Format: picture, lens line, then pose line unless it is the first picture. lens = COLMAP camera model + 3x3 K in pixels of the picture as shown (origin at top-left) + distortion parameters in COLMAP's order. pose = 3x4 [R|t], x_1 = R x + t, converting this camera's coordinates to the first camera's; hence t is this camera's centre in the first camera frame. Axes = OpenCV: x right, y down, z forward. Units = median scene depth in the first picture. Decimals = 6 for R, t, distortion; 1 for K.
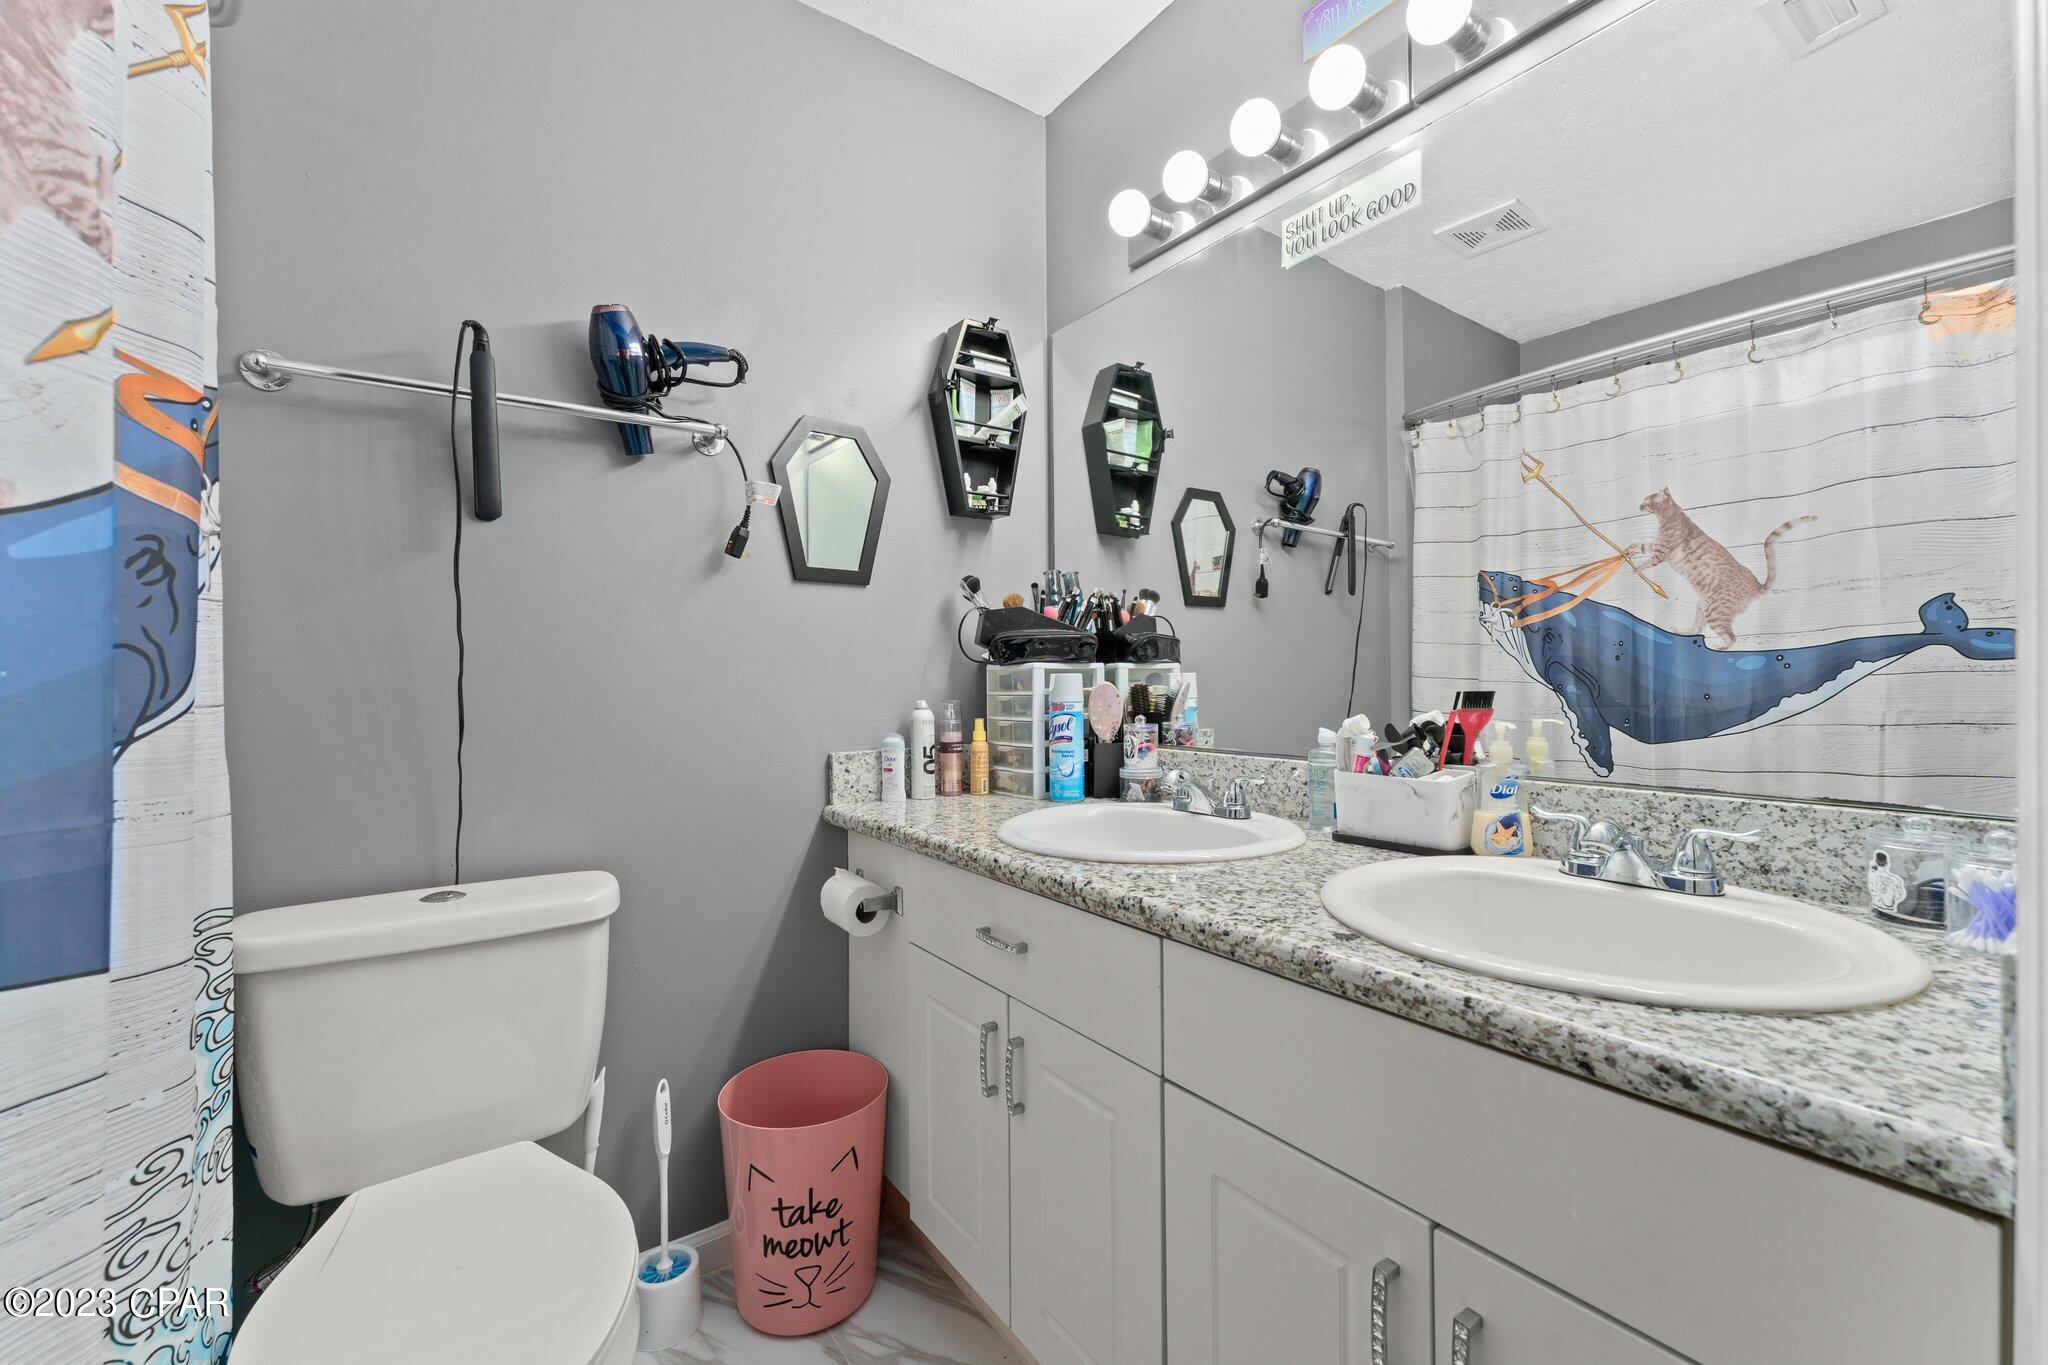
lens RADIAL K [[839.1, 0, 1032.7], [0, 839.1, 682.1], [0, 0, 1]] dist [-0.000473, -0.000284]
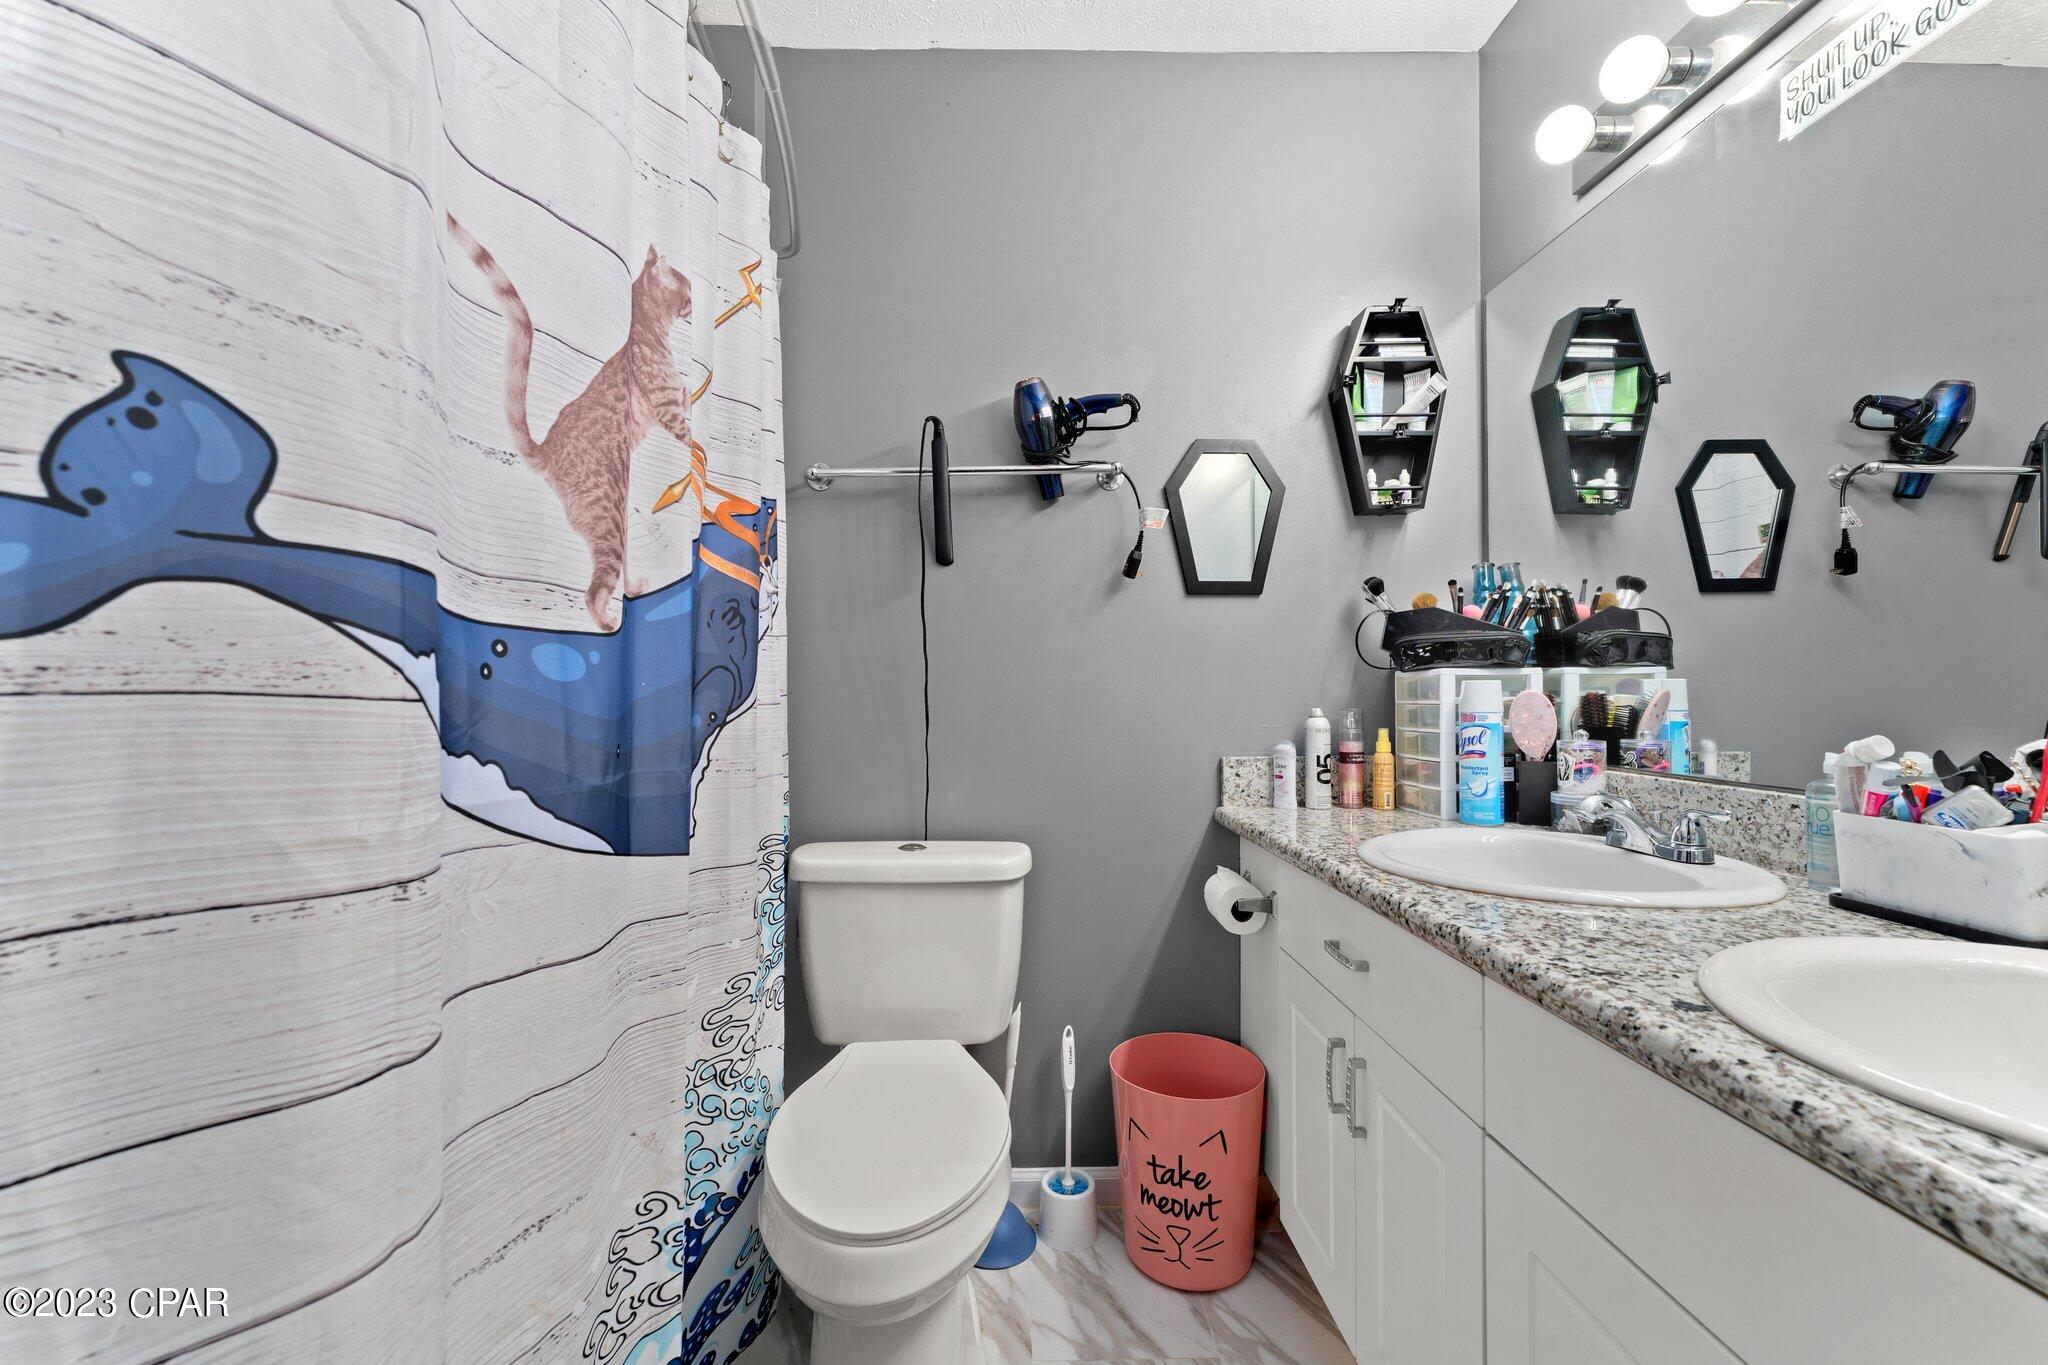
lens RADIAL K [[836.5, 0, 998.3], [0, 836.5, 693.4], [0, 0, 1]] dist [-0.000967, -0.000386]
pose [[0.818427, 0.004575, -0.574592, 0.152564], [-0.002084, 0.999985, 0.004994, 0.000266], [0.574606, -0.002890, 0.818425, -0.018986]]
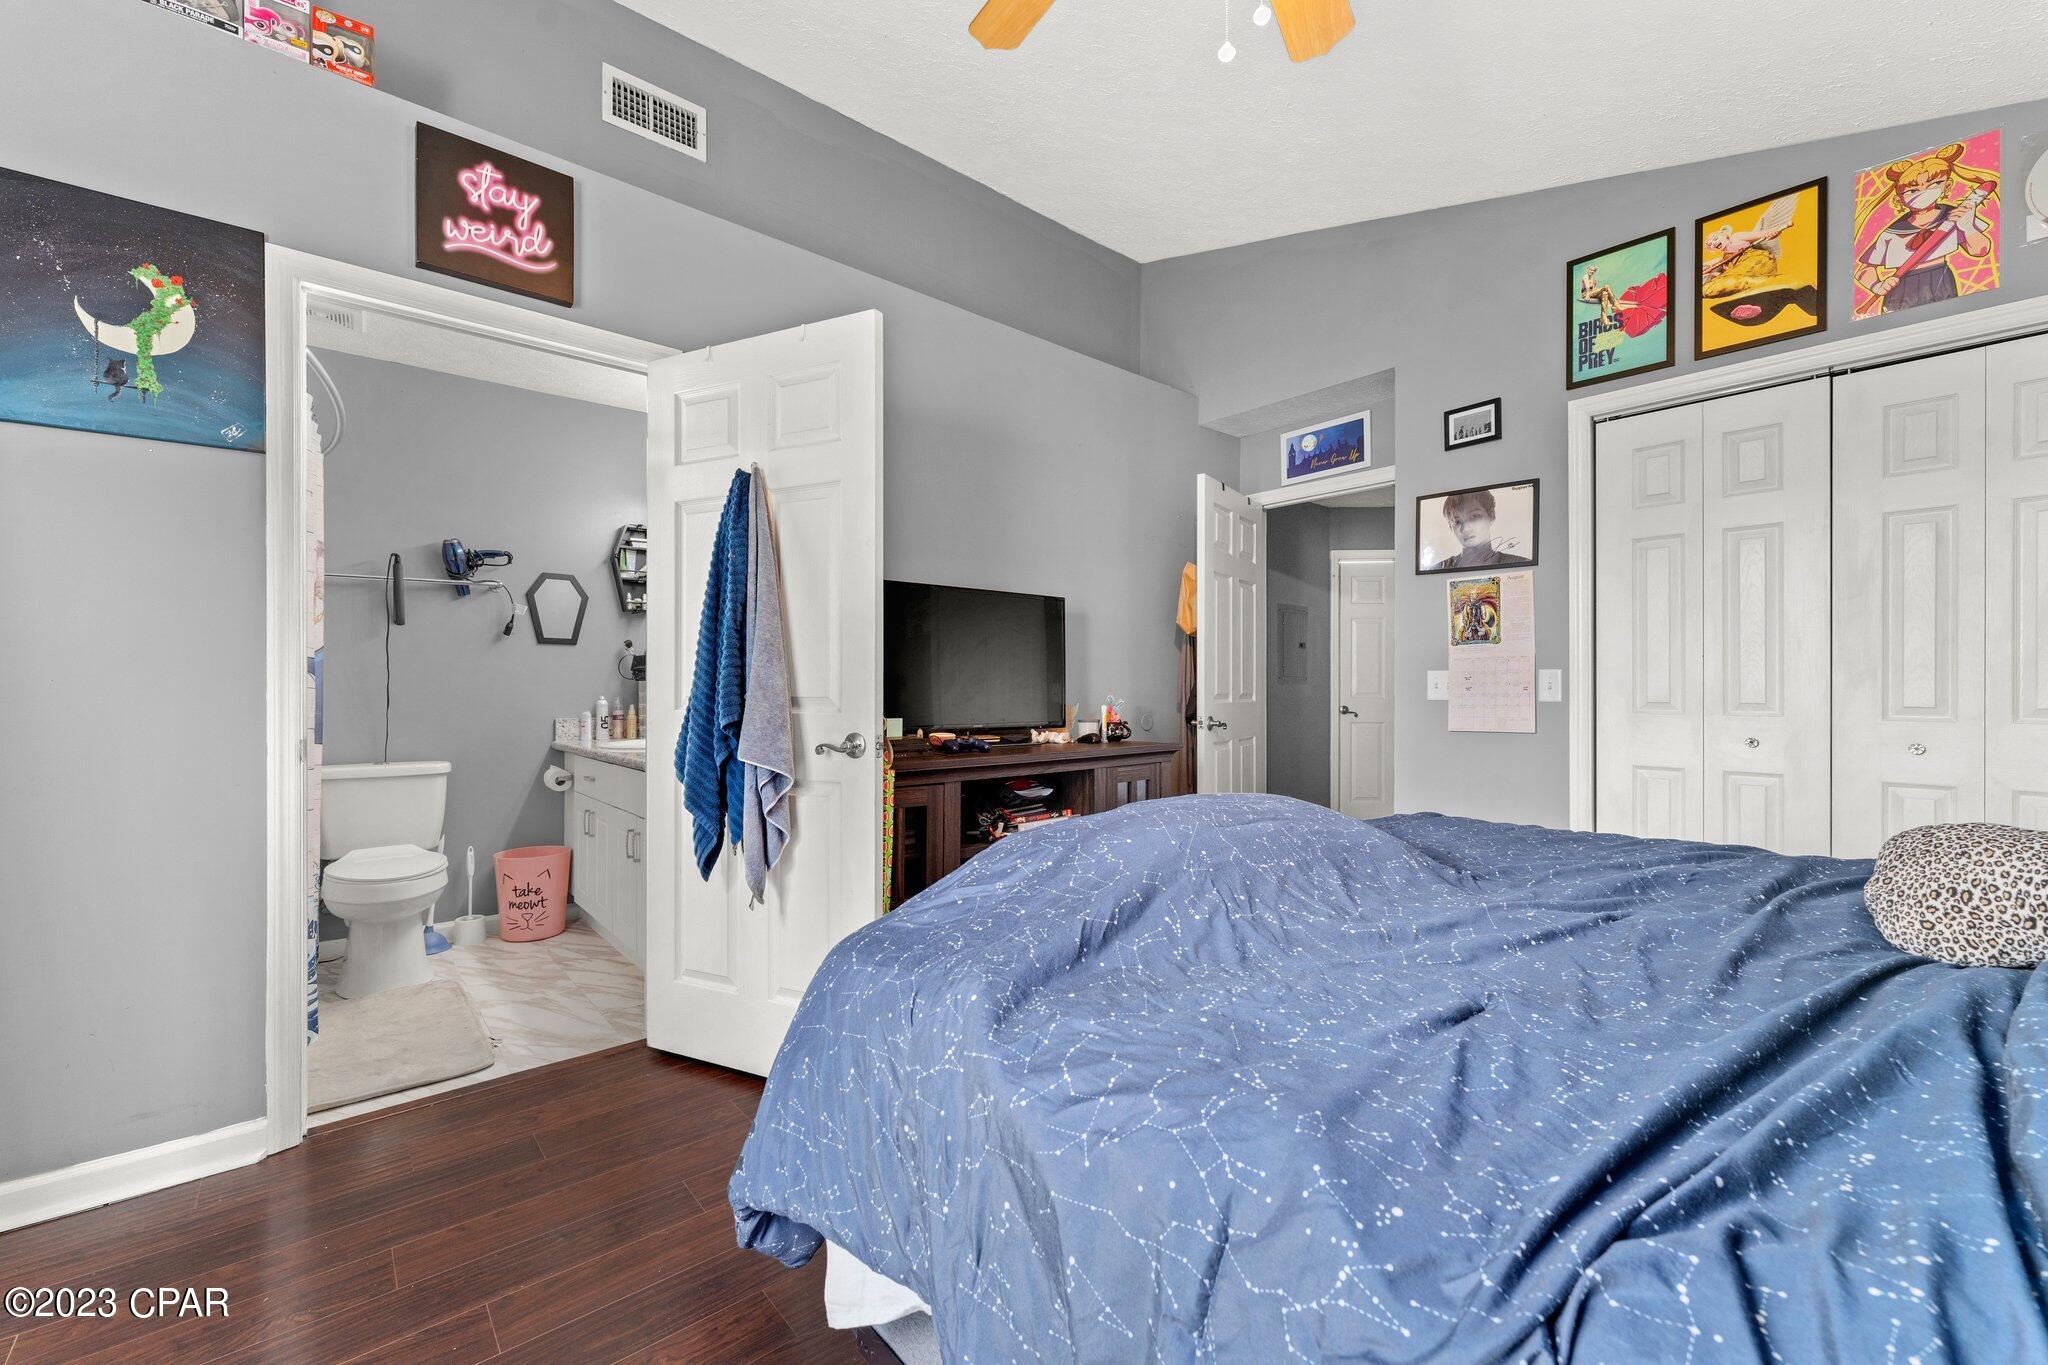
lens RADIAL K [[820.5, 0, 1019.0], [0, 820.5, 689.6], [0, 0, 1]] dist [0.000752, -0.000249]
pose [[0.996646, 0.009521, 0.081277, 0.977439], [-0.009428, 0.999954, -0.001532, -0.003231], [-0.081288, 0.000761, 0.996690, -1.559931]]
